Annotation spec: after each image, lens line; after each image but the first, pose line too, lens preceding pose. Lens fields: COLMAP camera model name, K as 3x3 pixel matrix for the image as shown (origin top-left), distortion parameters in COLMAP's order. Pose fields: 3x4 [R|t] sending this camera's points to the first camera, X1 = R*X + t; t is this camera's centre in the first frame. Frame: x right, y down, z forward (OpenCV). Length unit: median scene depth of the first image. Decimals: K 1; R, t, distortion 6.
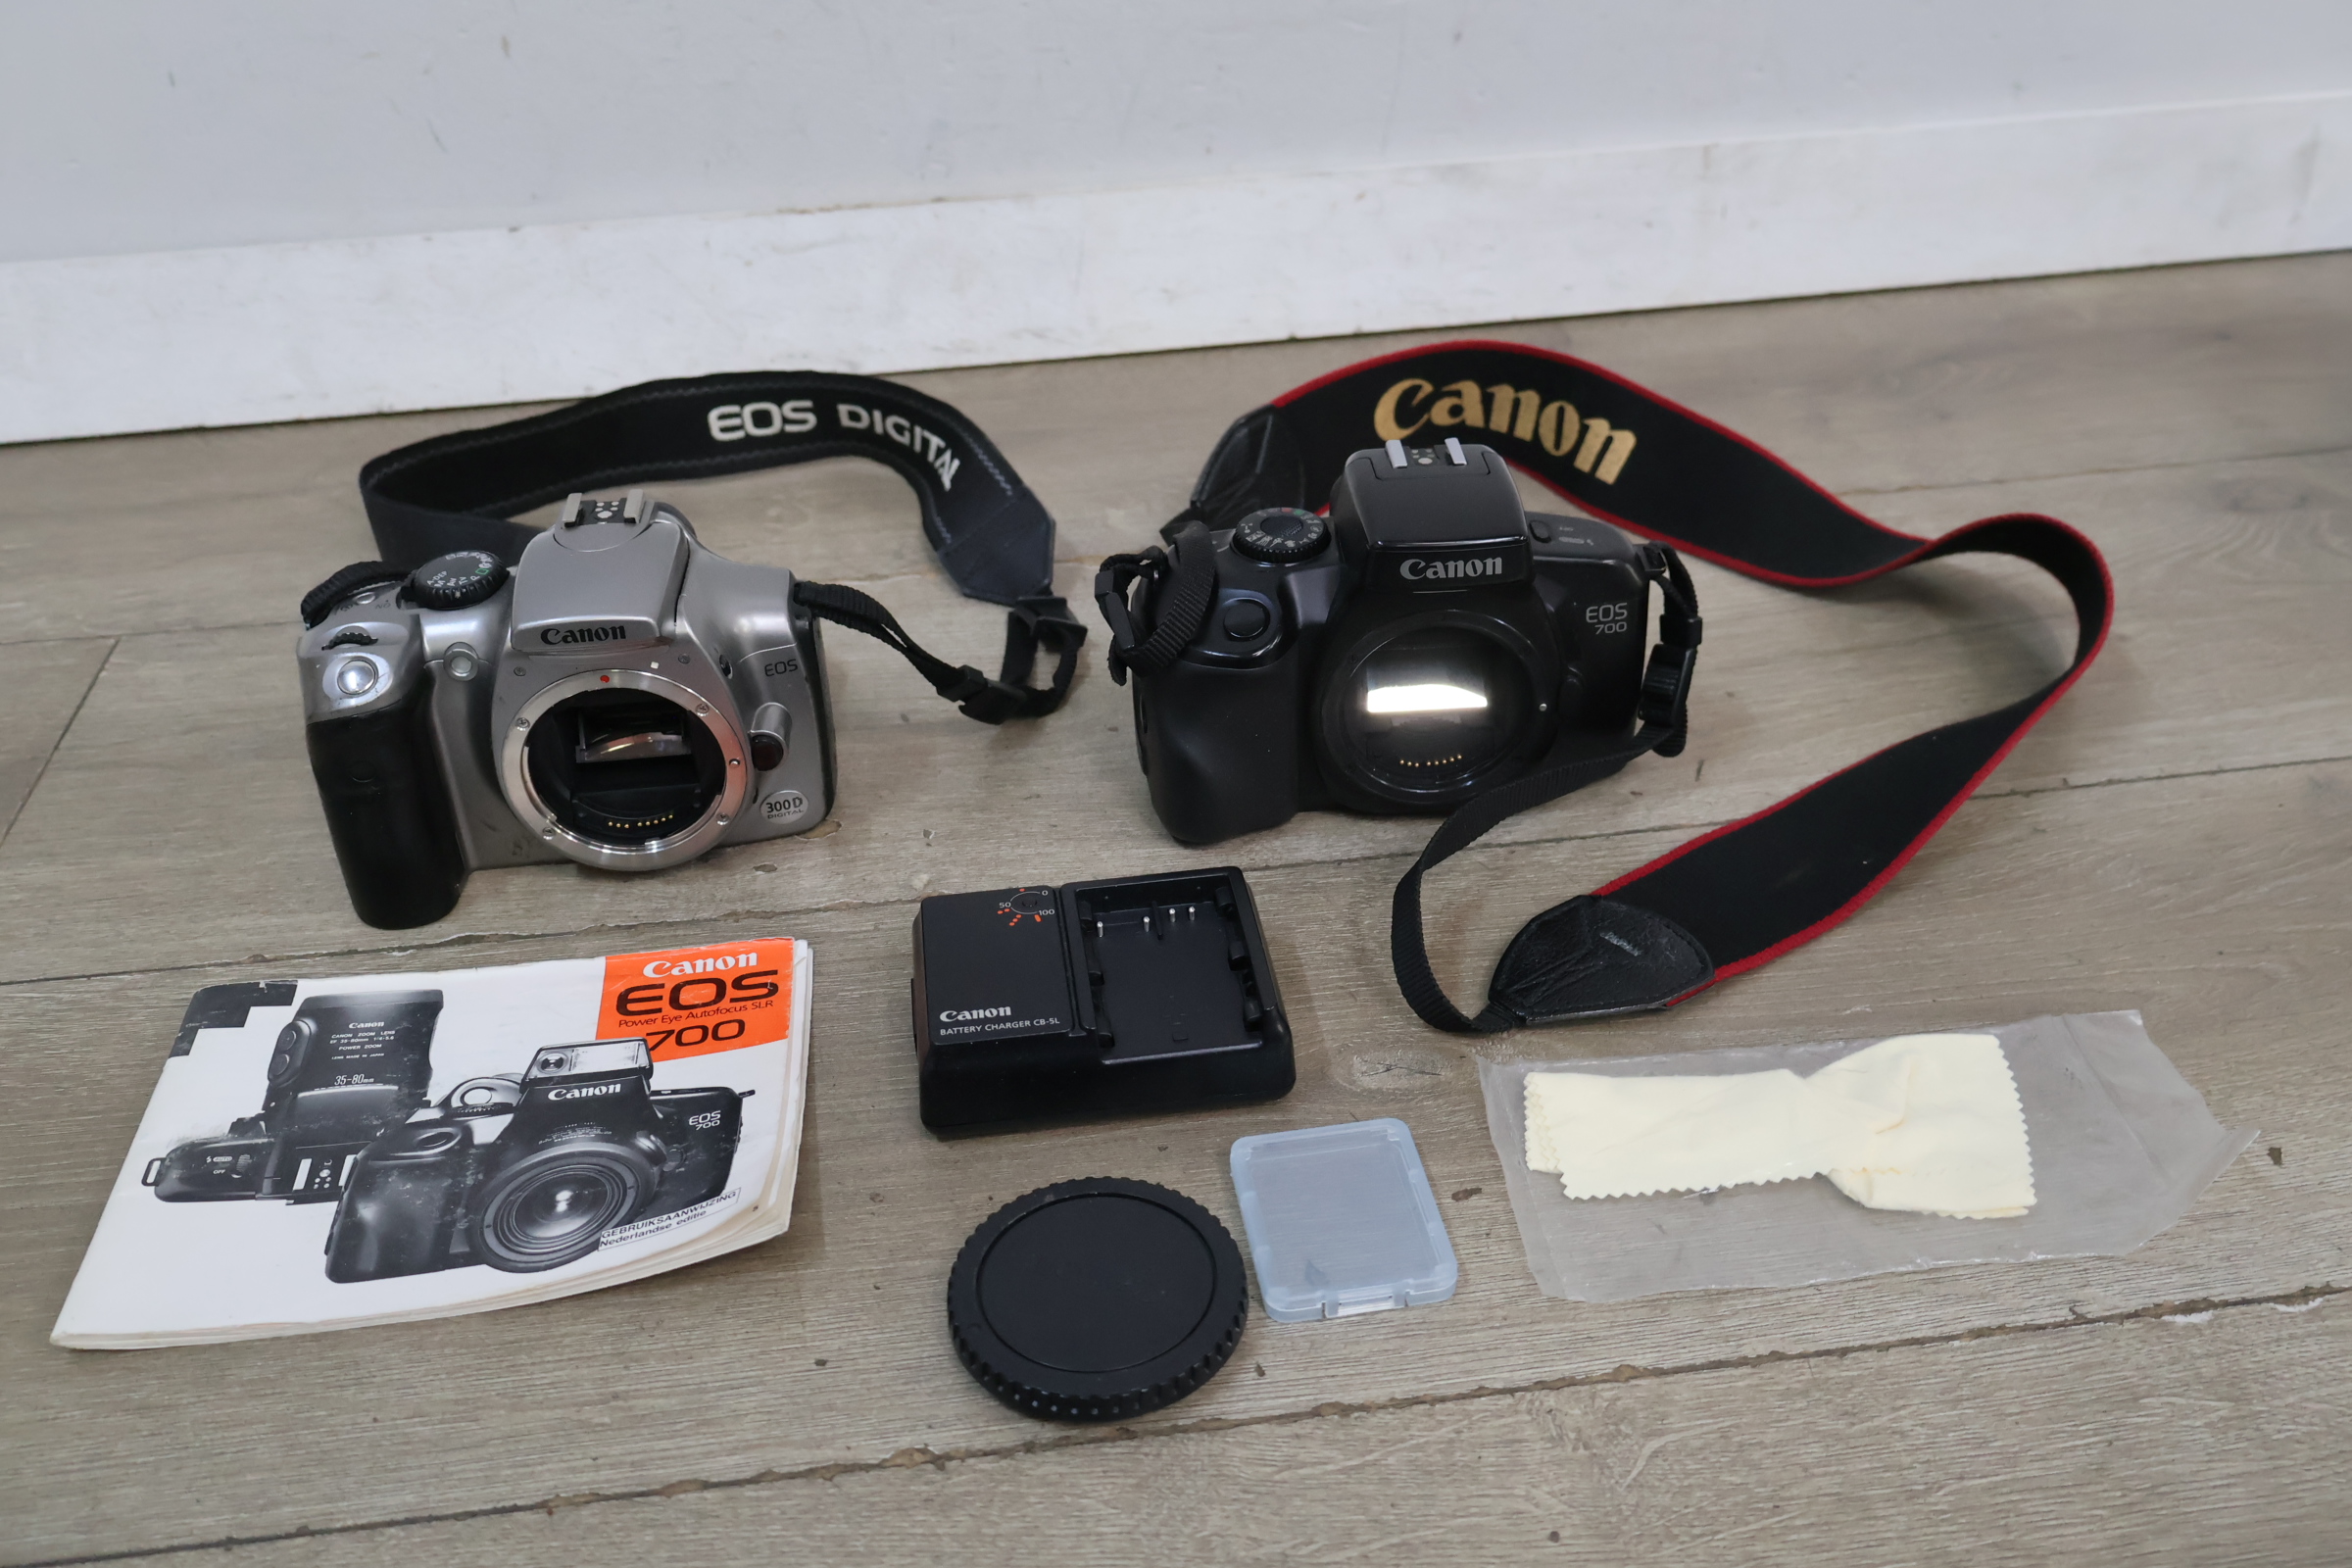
lens RADIAL K [[2151.9, 0, 1182.6], [0, 2151.9, 780.3], [0, 0, 1]] dist [0.010769, 0.000000]
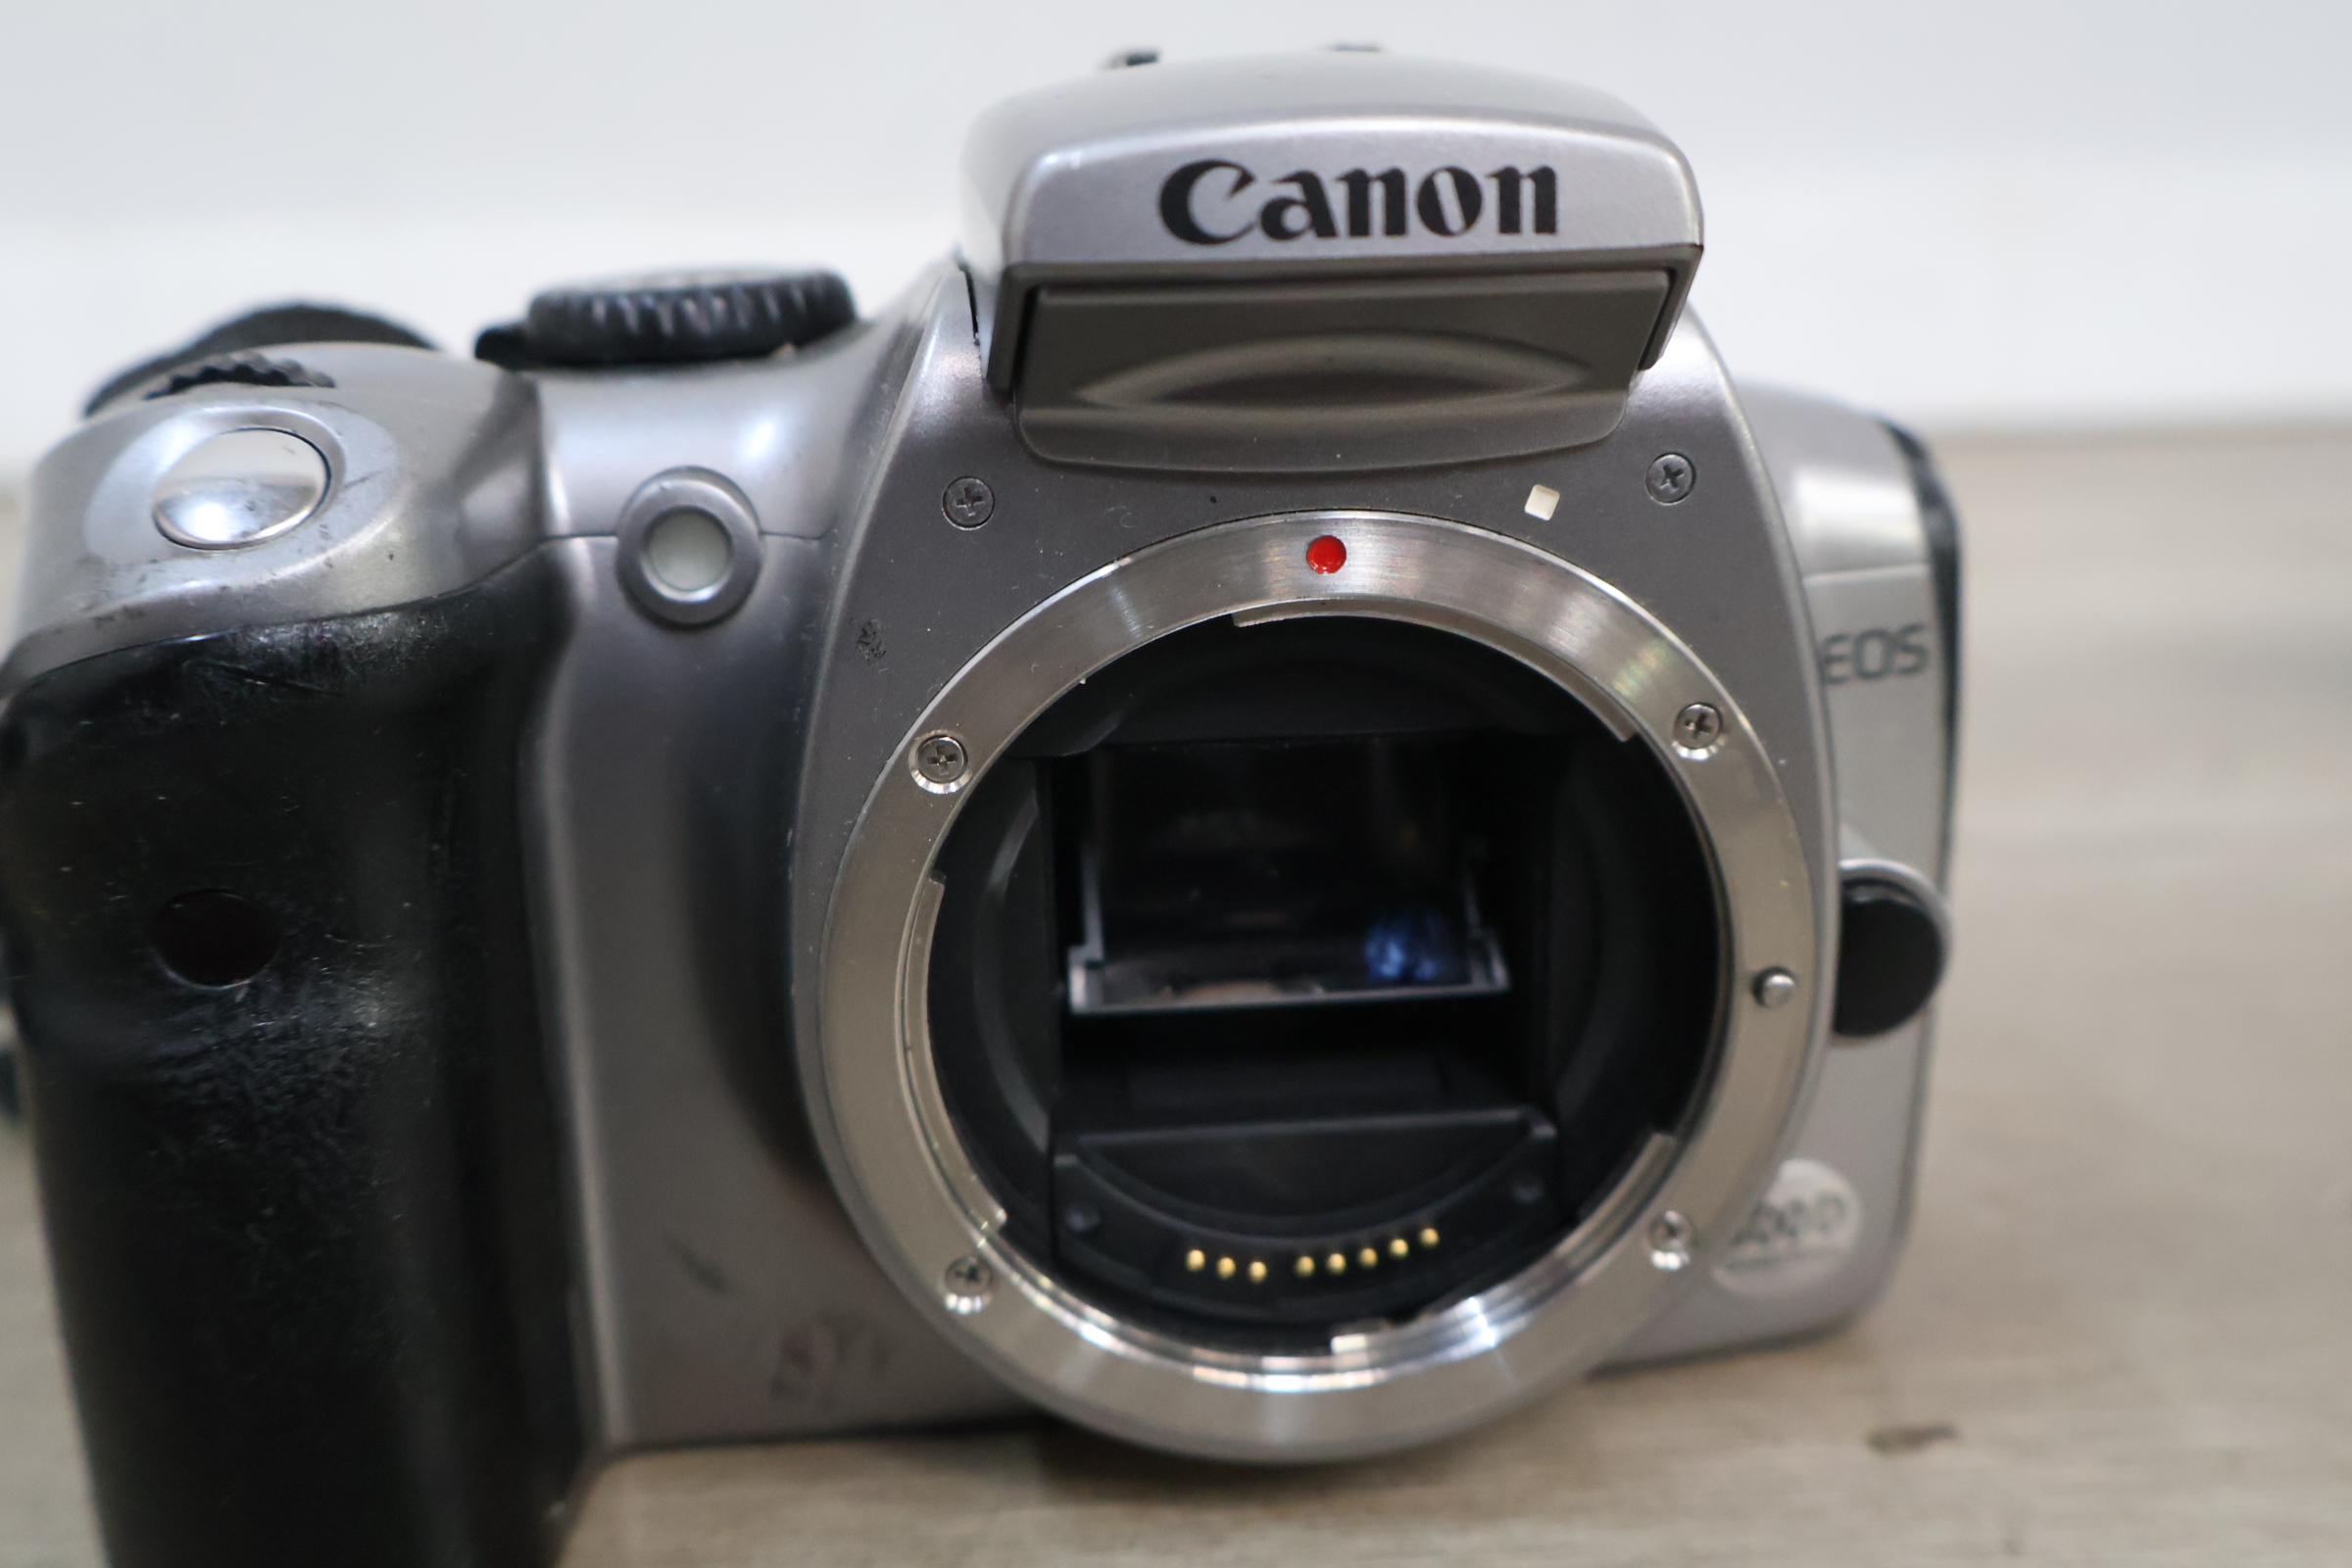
lens RADIAL K [[2151.9, 0, 1164.5], [0, 2151.9, 768.9], [0, 0, 1]] dist [0.010769, 0.000000]
pose [[0.999800, 0.012778, -0.015415, -0.286480], [-0.016878, 0.952021, -0.305567, 0.045639], [0.010771, 0.305766, 0.952046, 0.802411]]
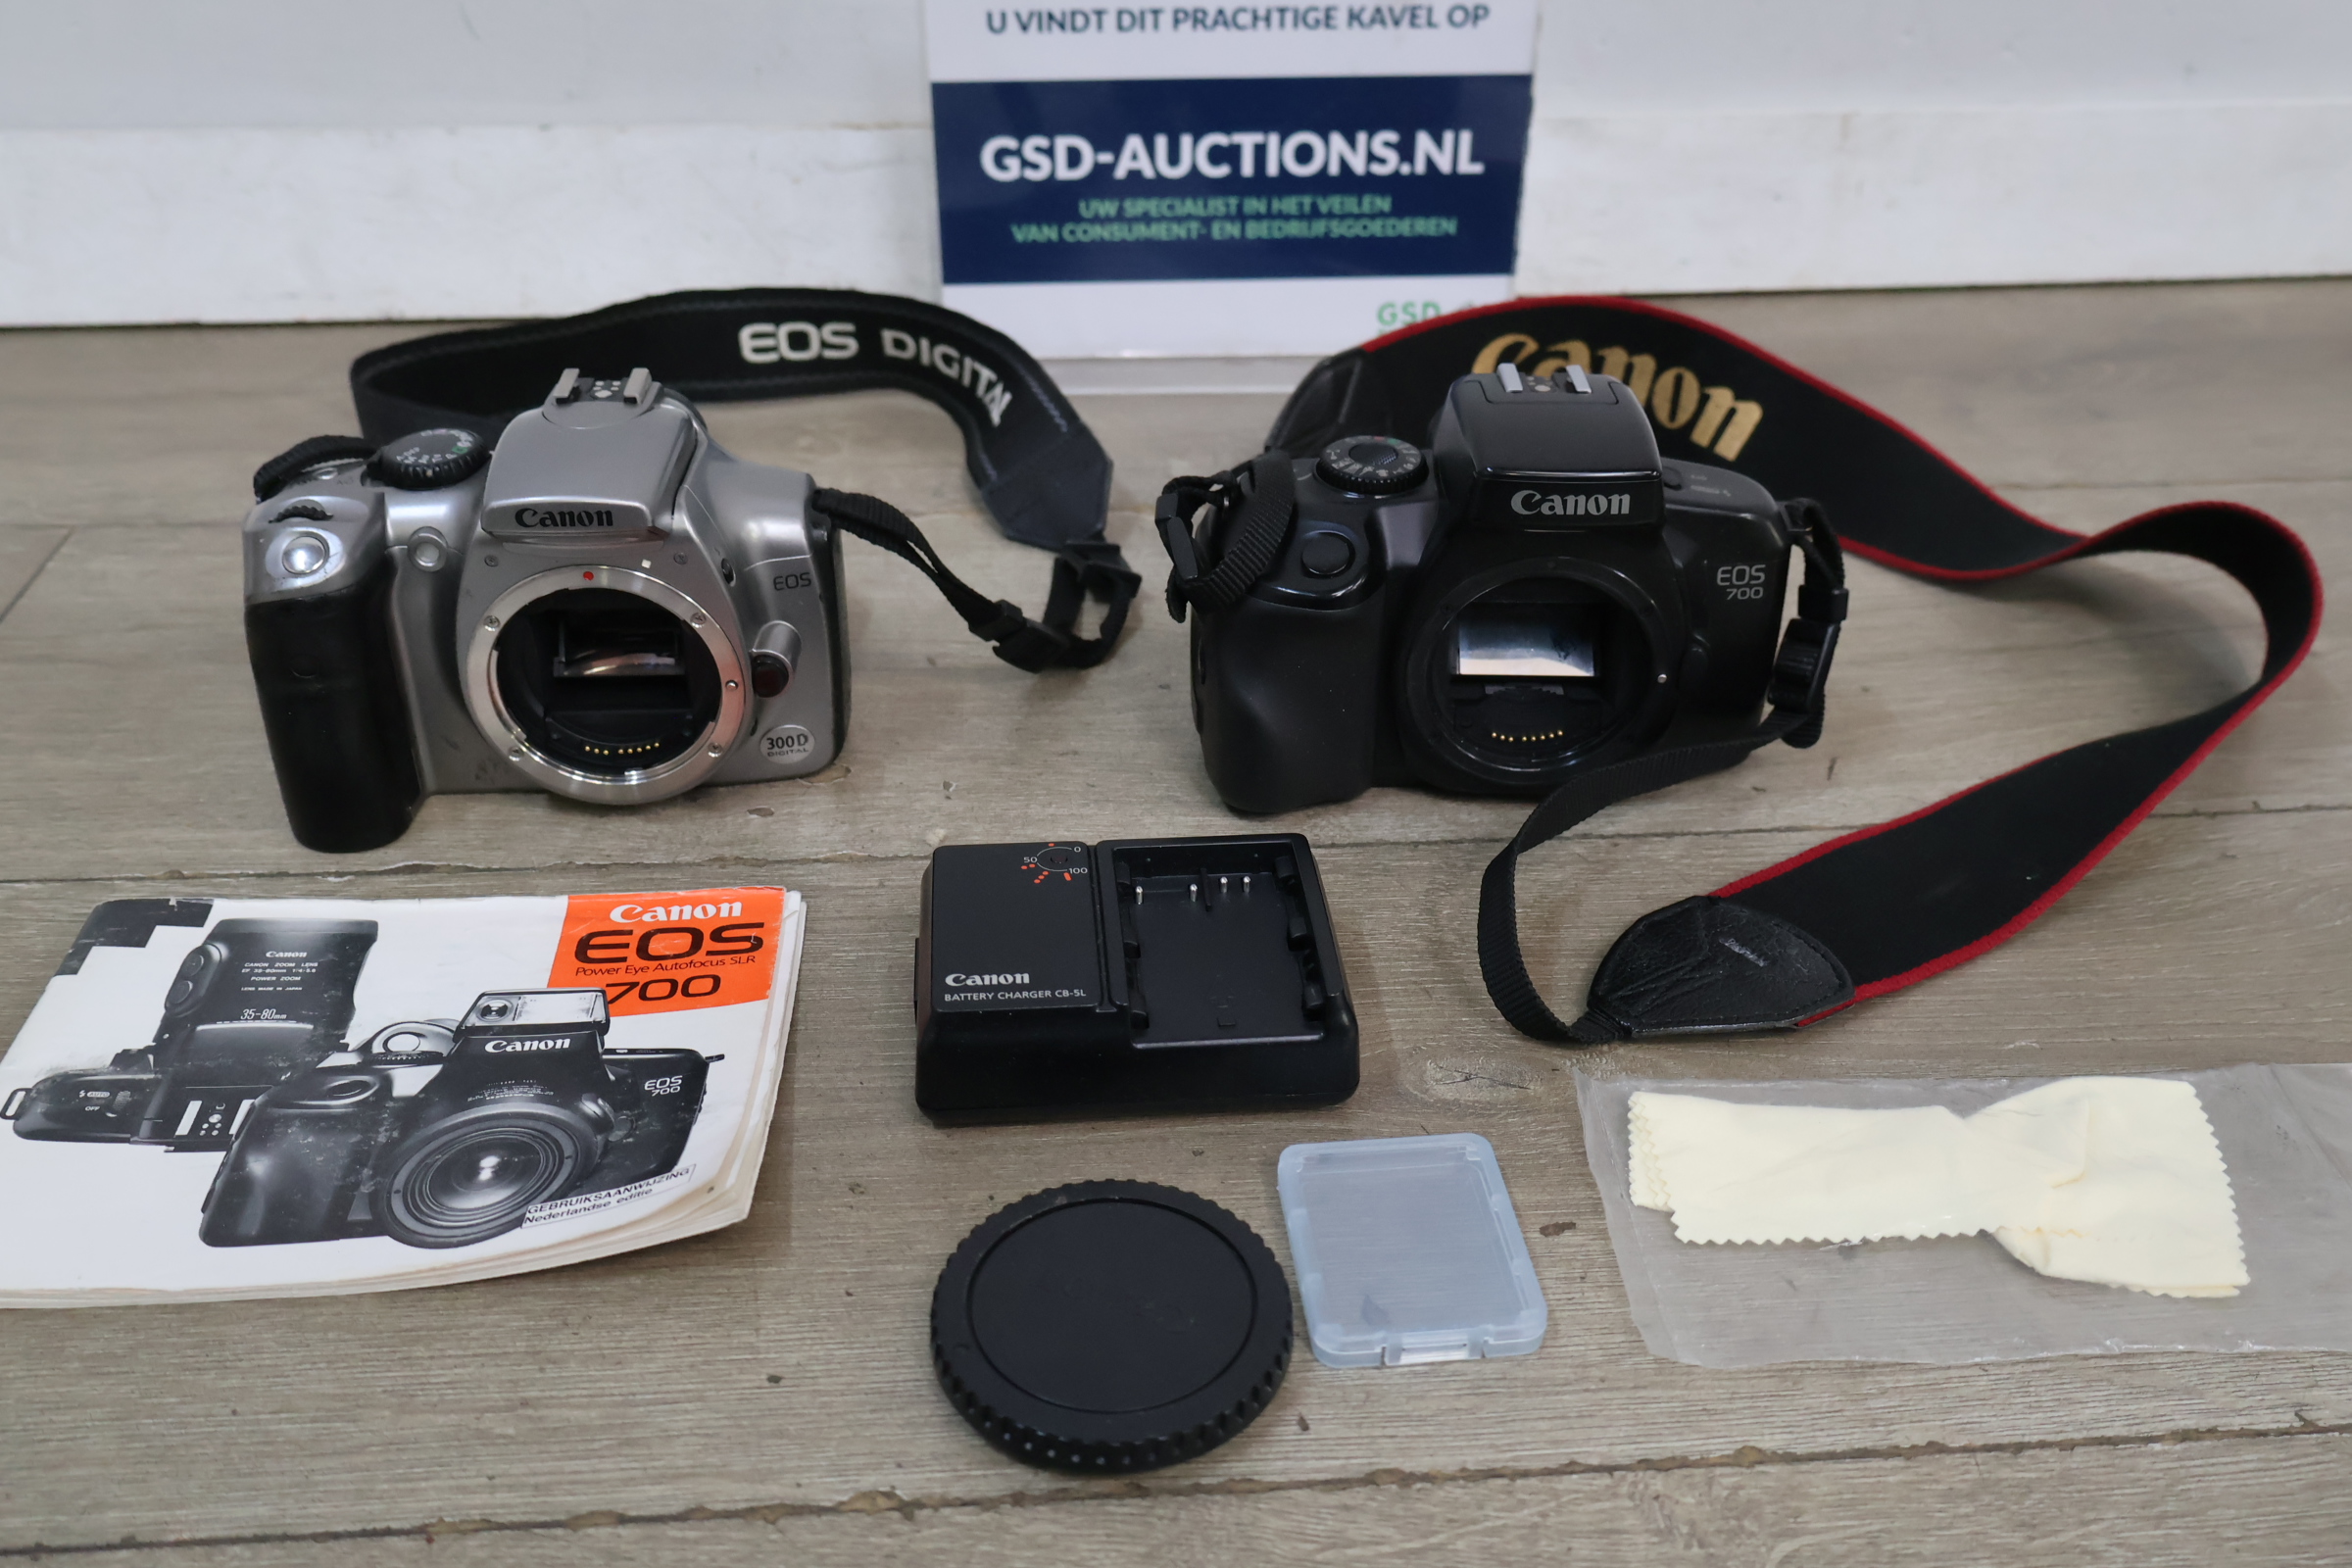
lens RADIAL K [[2151.9, 0, 1177.1], [0, 2151.9, 775.7], [0, 0, 1]] dist [0.010769, 0.000000]
pose [[0.997989, 0.060205, -0.019851, -0.008798], [-0.060667, 0.997880, -0.023576, 0.040241], [0.018389, 0.024733, 0.999525, 0.138715]]
